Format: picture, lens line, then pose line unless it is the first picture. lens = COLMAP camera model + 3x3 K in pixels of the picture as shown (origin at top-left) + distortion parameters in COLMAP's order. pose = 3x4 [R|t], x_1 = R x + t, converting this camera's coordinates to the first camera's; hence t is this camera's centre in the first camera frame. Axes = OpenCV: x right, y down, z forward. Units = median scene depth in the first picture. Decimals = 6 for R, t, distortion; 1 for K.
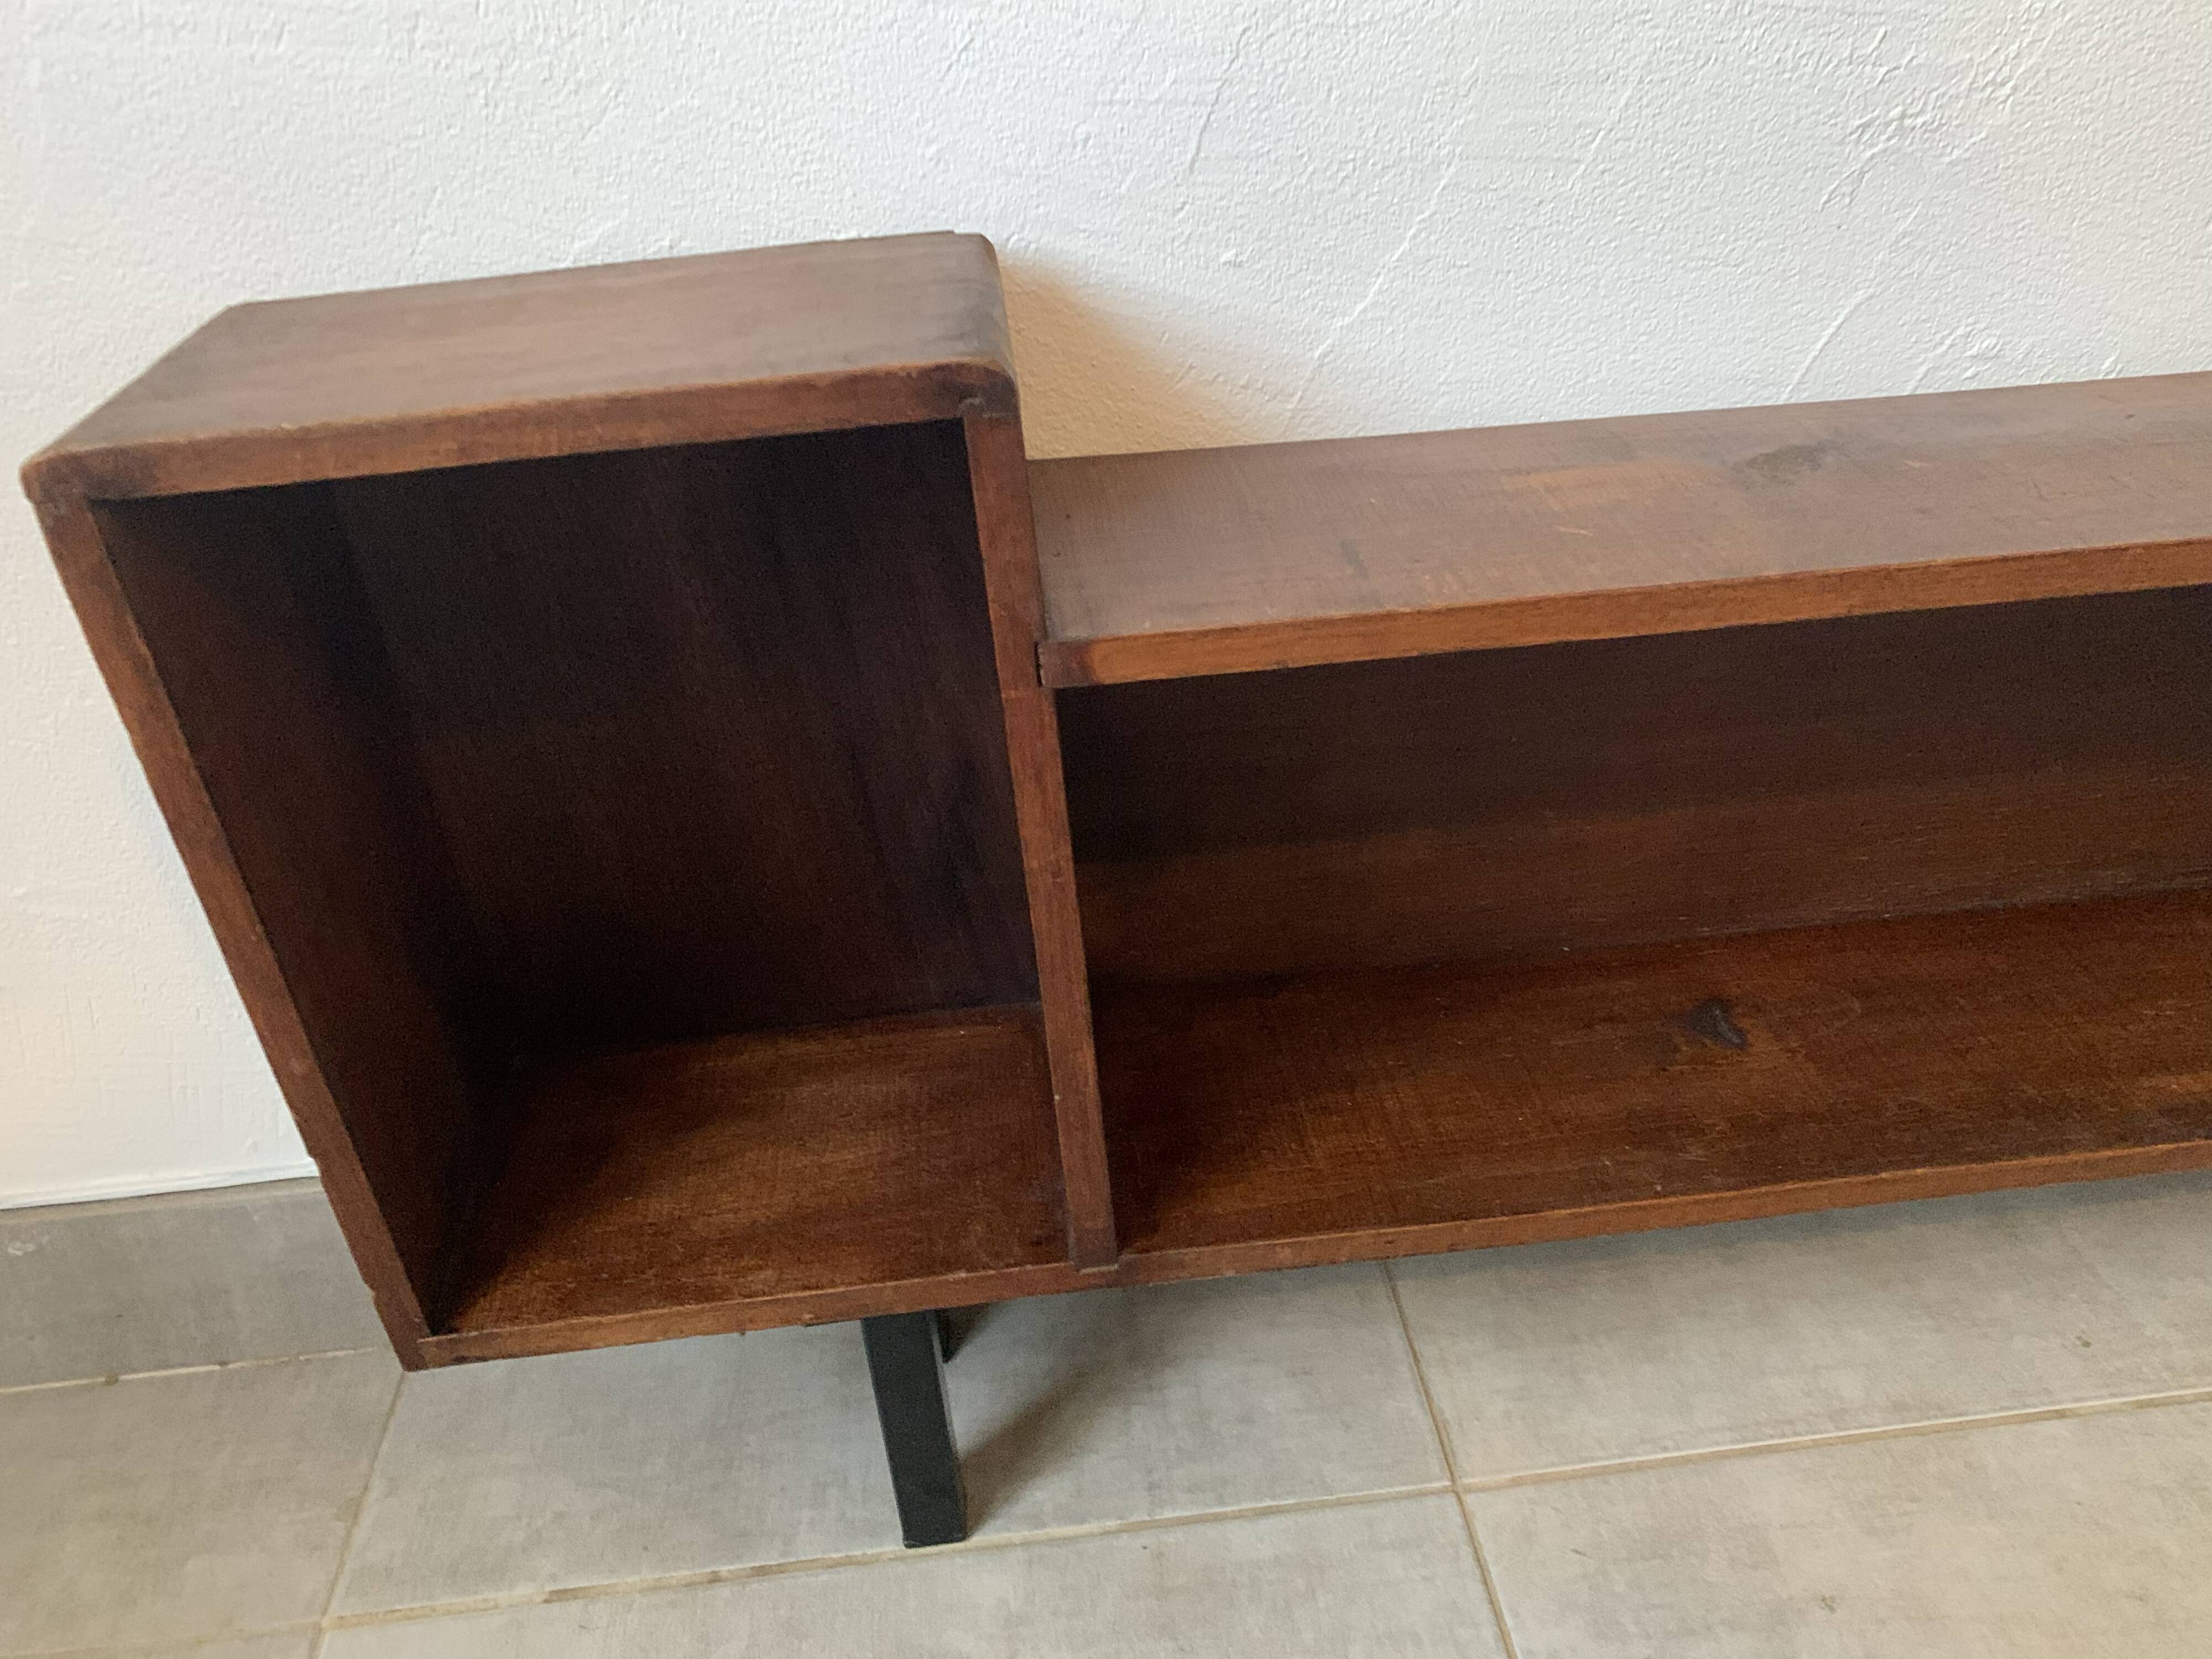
lens RADIAL K [[1703.8, 0, 1117.6], [0, 1703.8, 804.1], [0, 0, 1]] dist [0.011800, -0.014578]
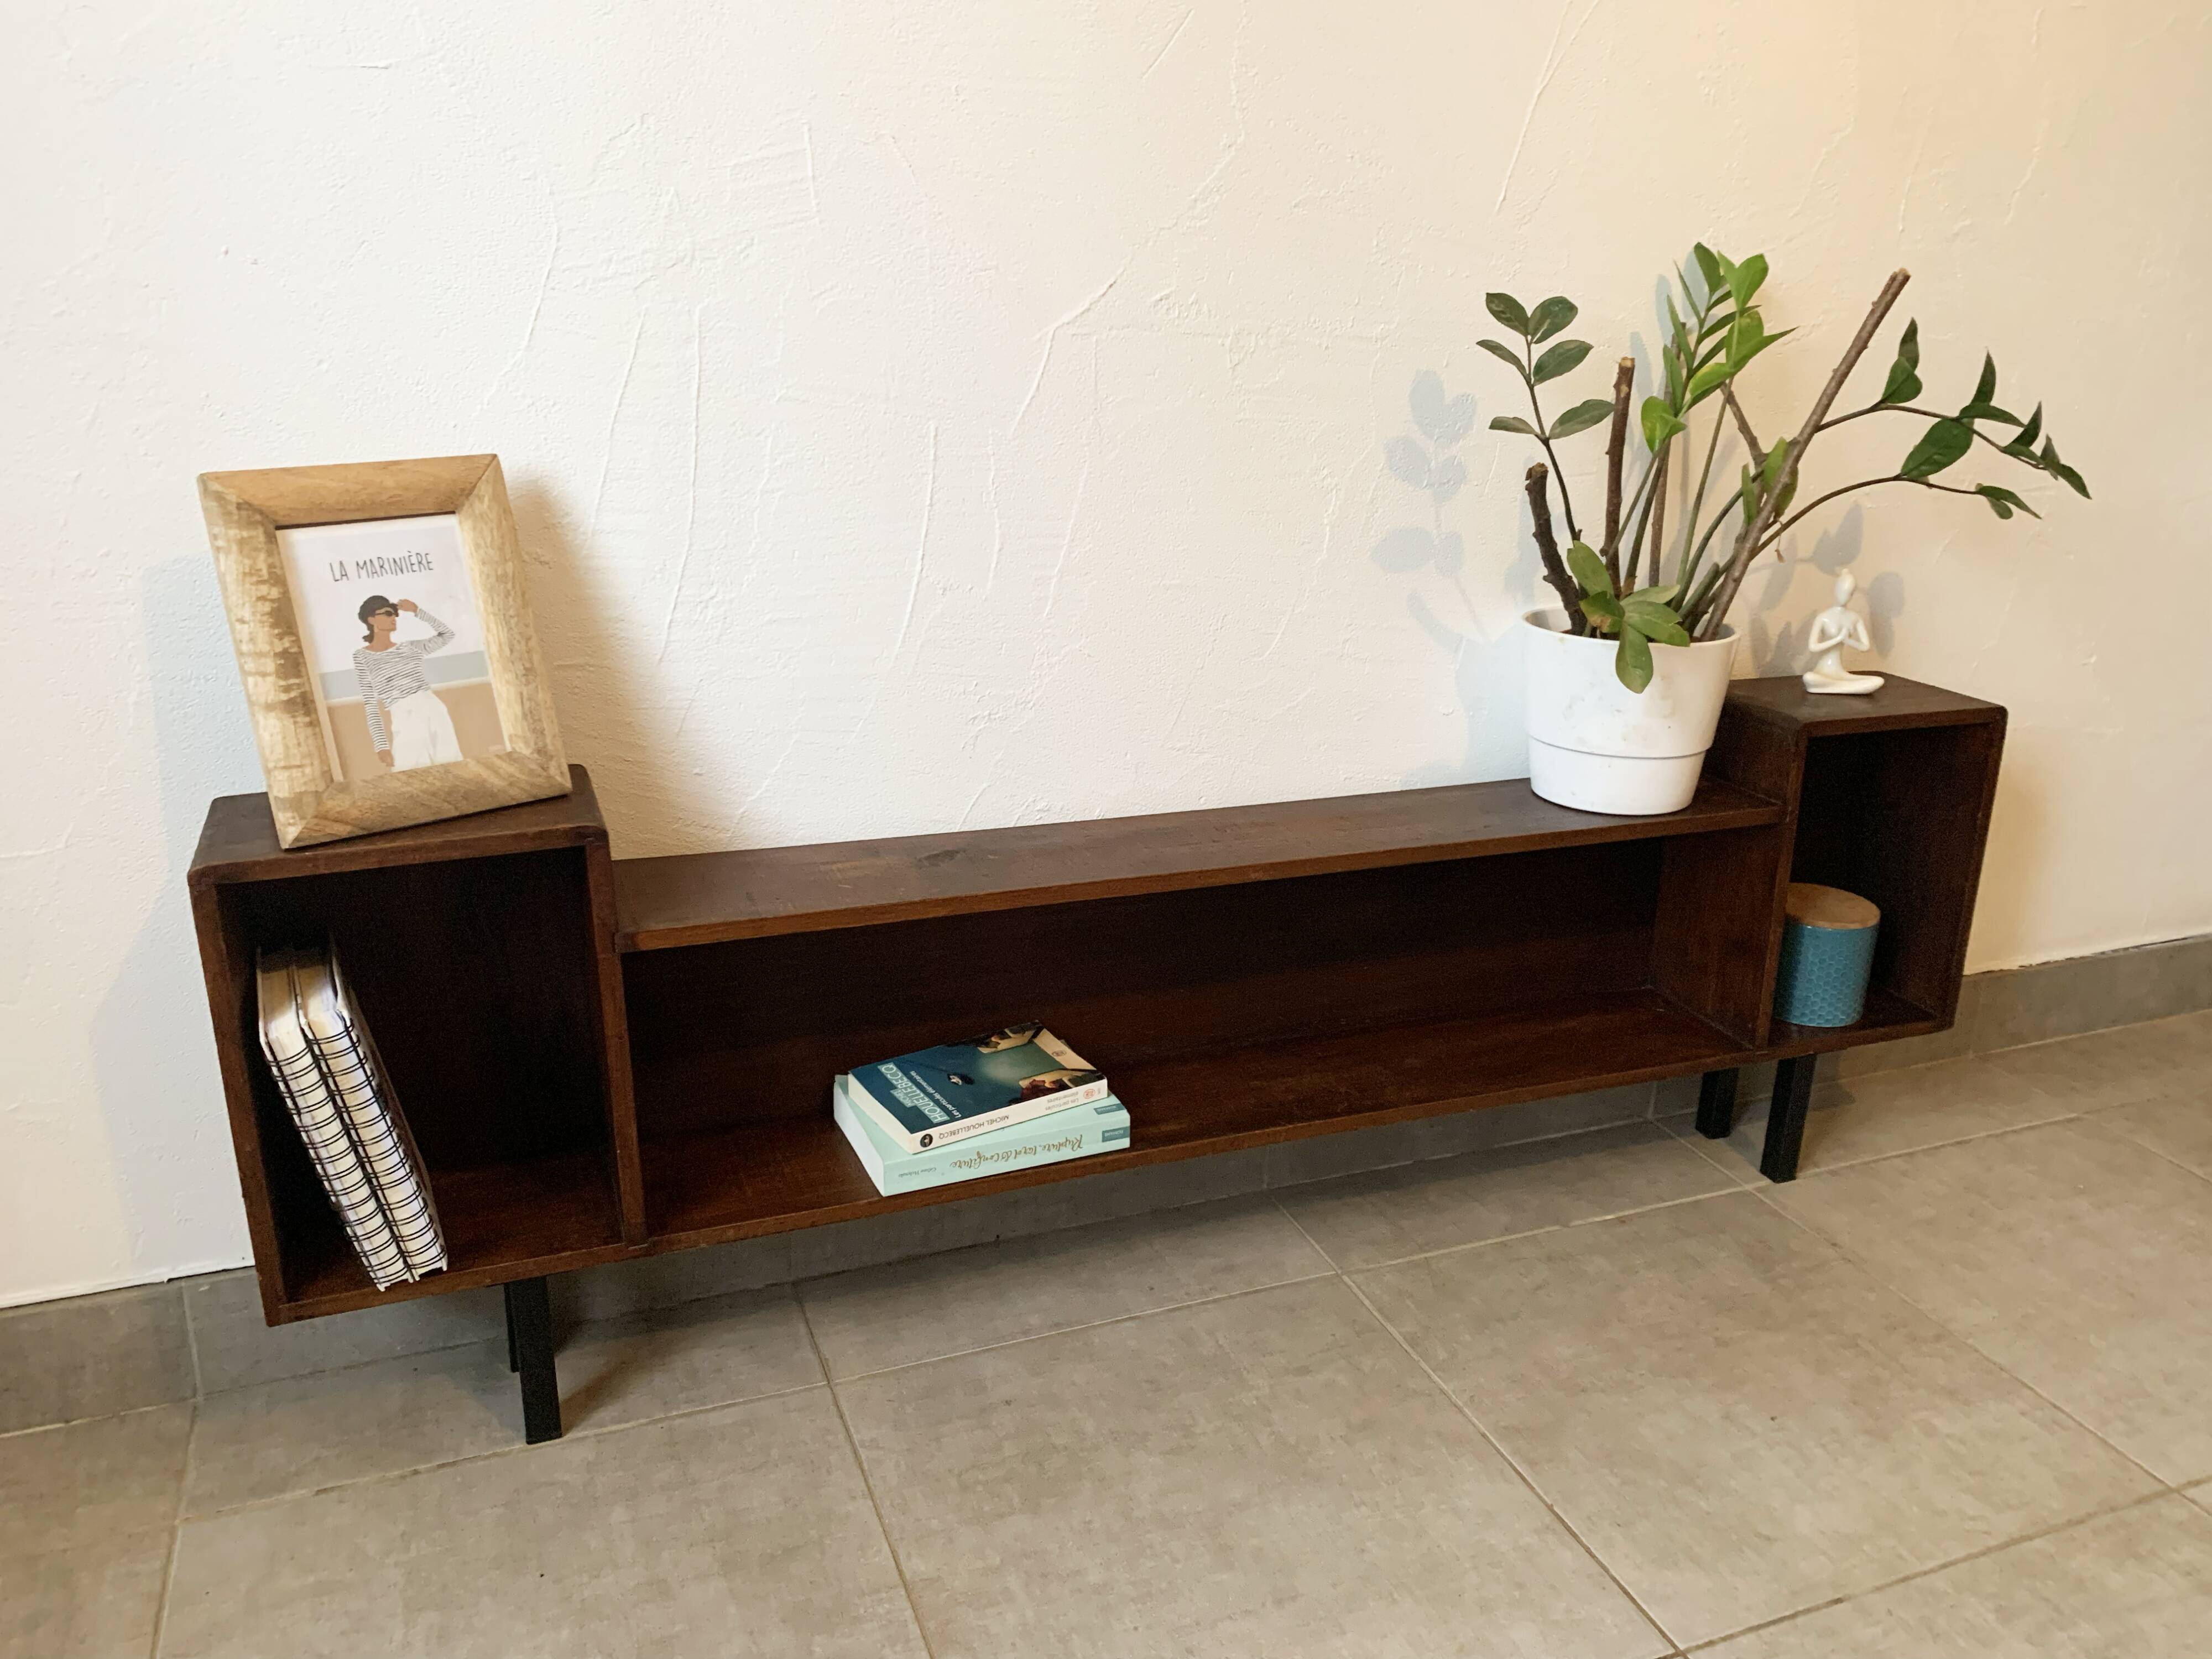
lens RADIAL K [[1703.8, 0, 1125.1], [0, 1703.8, 794.8], [0, 0, 1]] dist [0.011800, -0.014578]
pose [[0.956882, -0.006040, 0.290414, -0.038910], [0.073970, 0.971891, -0.223508, 0.220854], [-0.280901, 0.235353, 0.930432, -1.084001]]
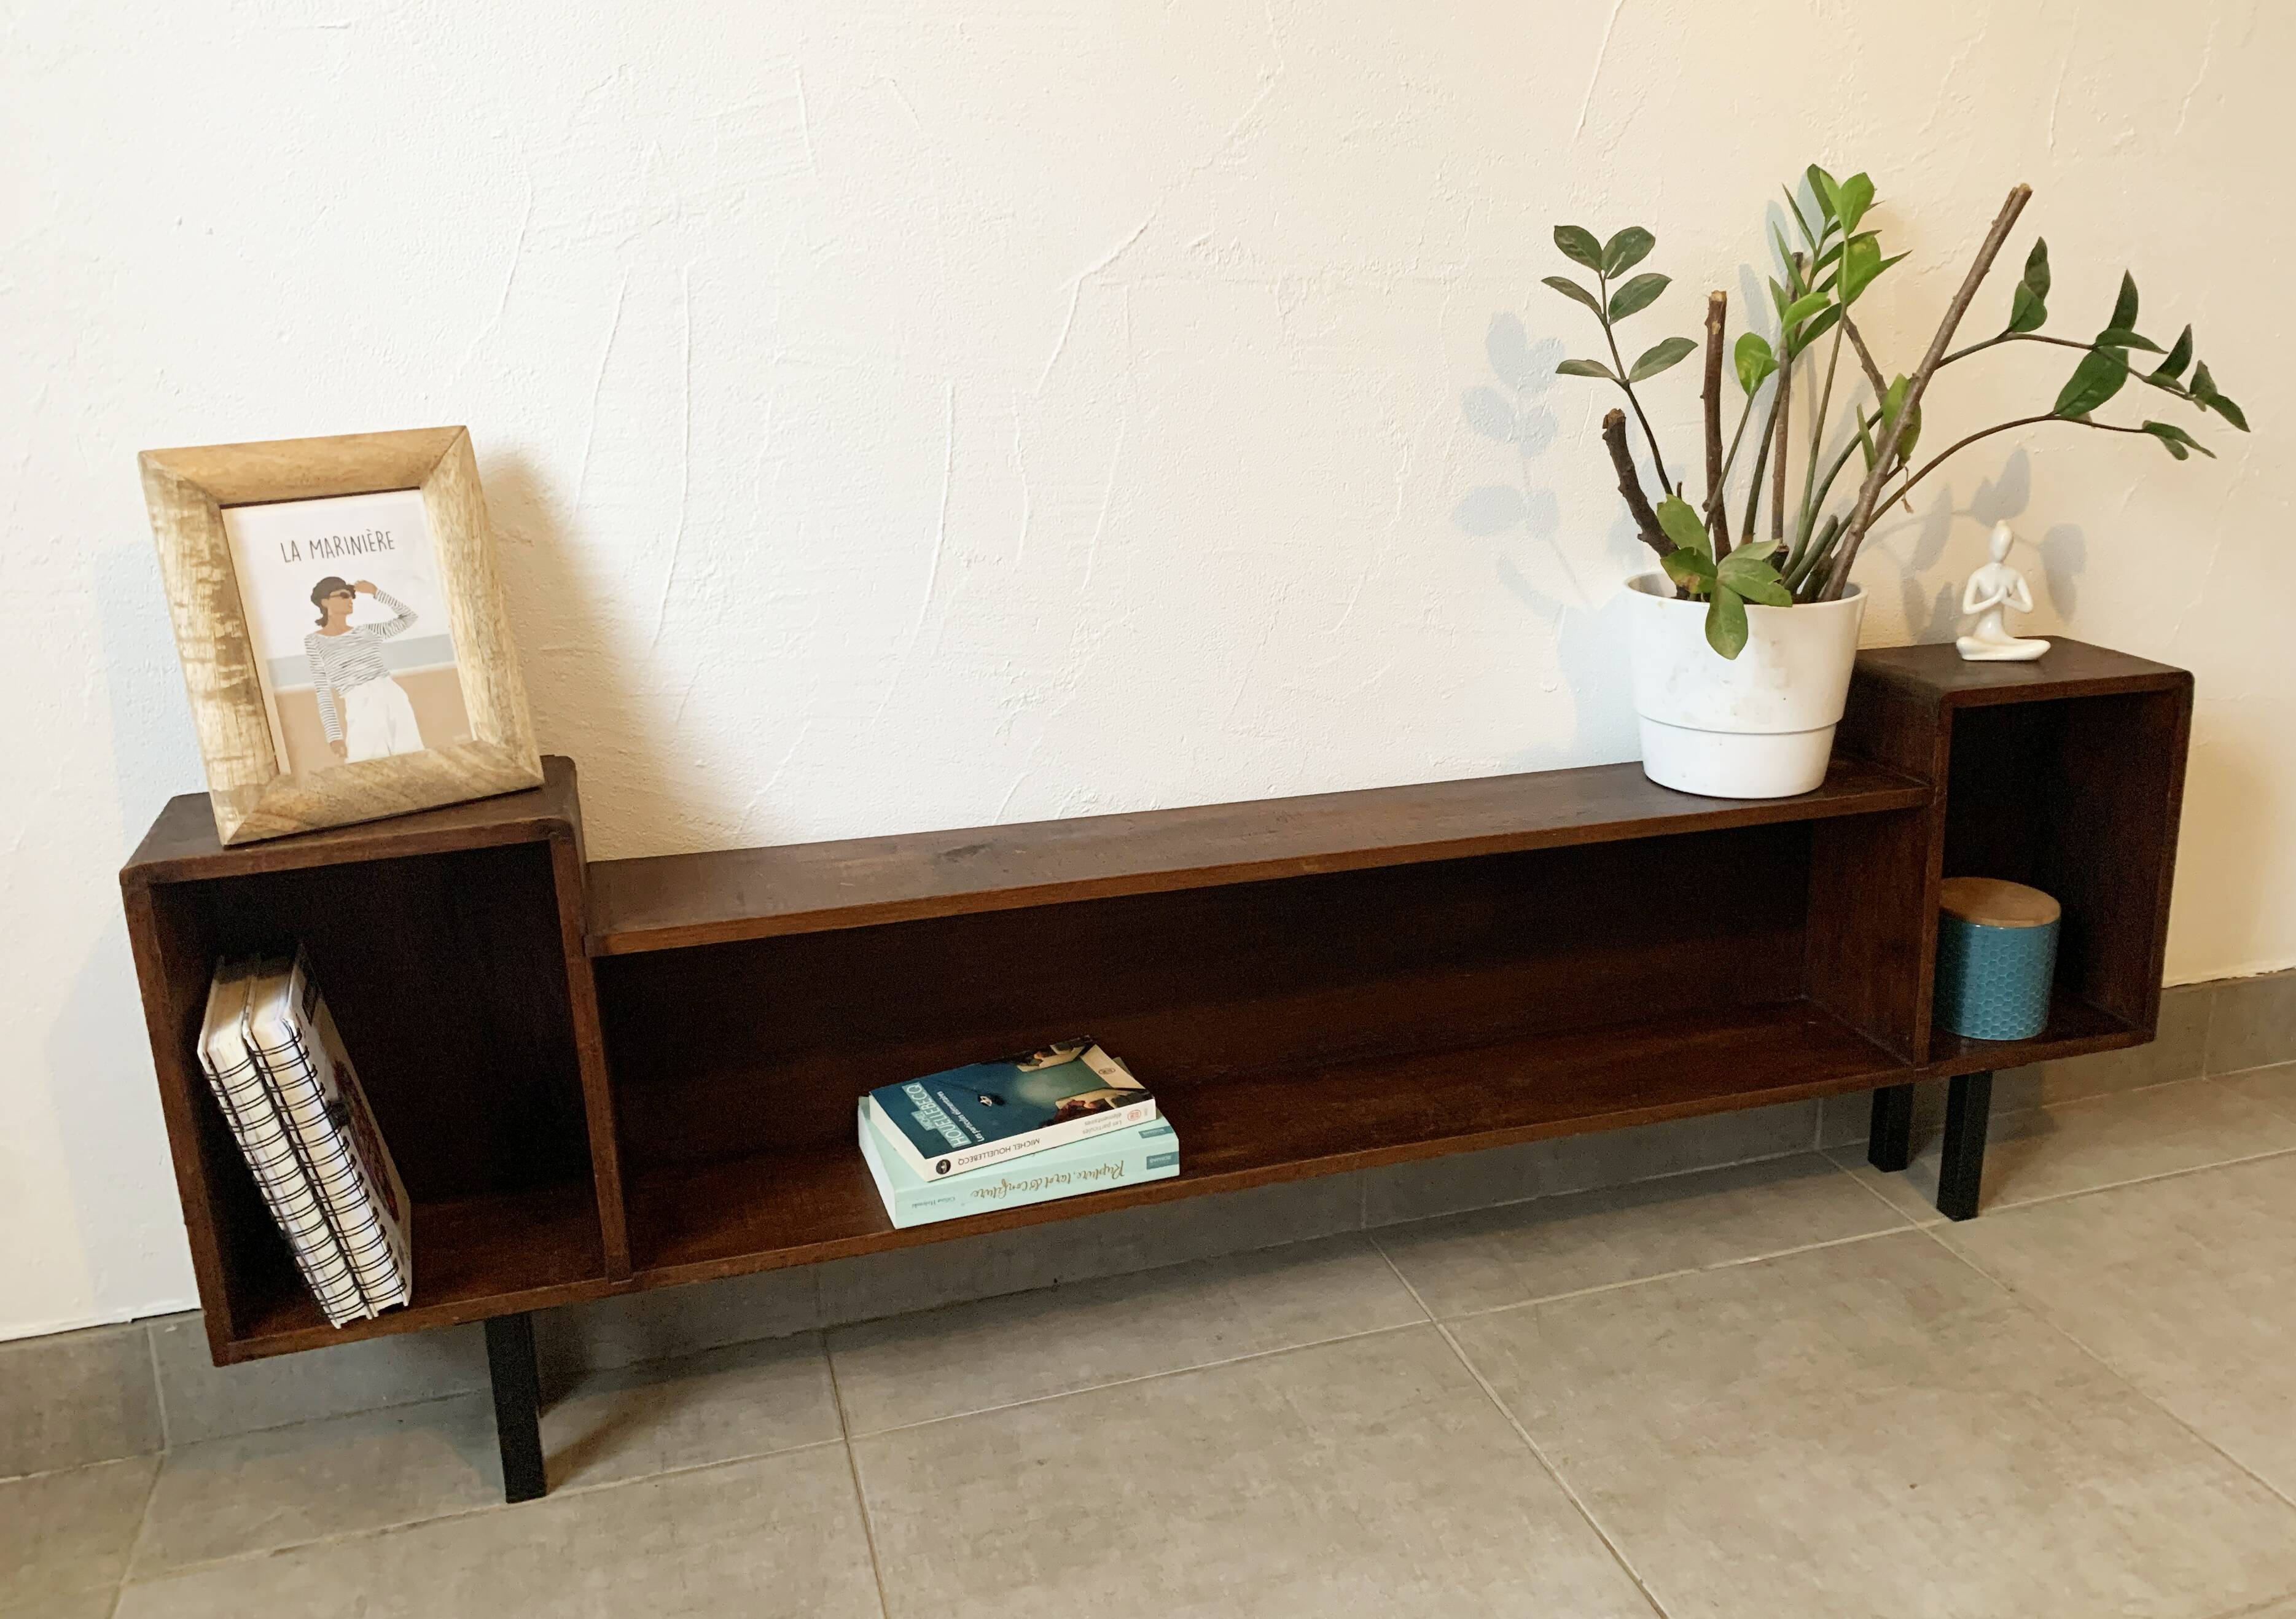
lens RADIAL K [[1904.7, 0, 1252.4], [0, 1904.7, 717.2], [0, 0, 1]] dist [0.010526, -0.011625]
pose [[0.972770, -0.008330, 0.231624, 0.163906], [0.074352, 0.957752, -0.277818, 0.279627], [-0.219524, 0.287474, 0.932292, -1.158602]]
